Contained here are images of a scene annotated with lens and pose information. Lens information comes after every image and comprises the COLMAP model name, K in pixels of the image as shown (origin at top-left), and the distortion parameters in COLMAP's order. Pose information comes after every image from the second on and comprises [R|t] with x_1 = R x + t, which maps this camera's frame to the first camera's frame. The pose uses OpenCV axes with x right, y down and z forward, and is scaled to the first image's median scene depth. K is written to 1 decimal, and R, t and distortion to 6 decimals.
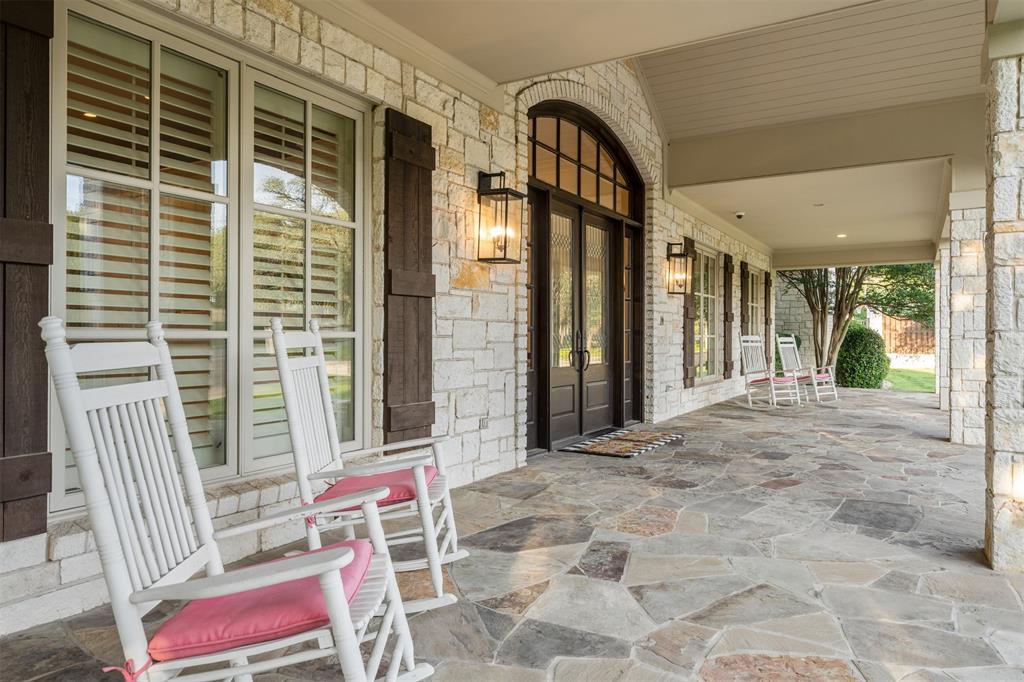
lens RADIAL K [[684.8, 0, 511.9], [0, 684.8, 337.2], [0, 0, 1]] dist [-0.003513, -0.000357]
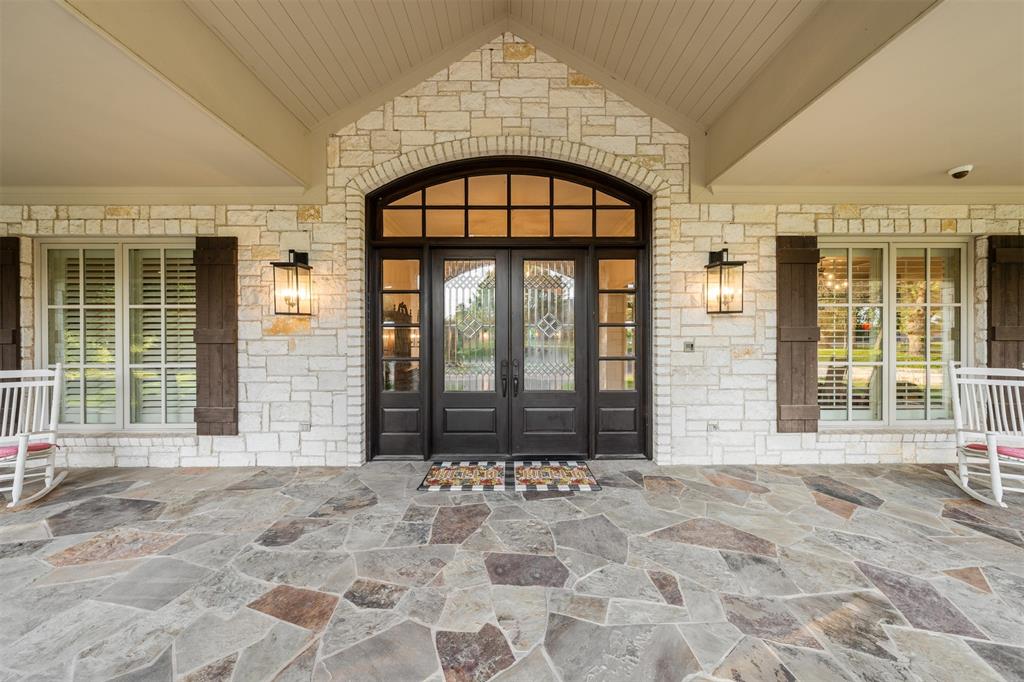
lens RADIAL K [[343.9, 0, 512.4], [0, 343.9, 342.2], [0, 0, 1]] dist [-0.000667, -0.000010]
pose [[0.514273, 0.001699, -0.857625, 0.886235], [0.003349, 0.999986, 0.003989, -0.059629], [0.857620, -0.004923, 0.514260, 1.111558]]
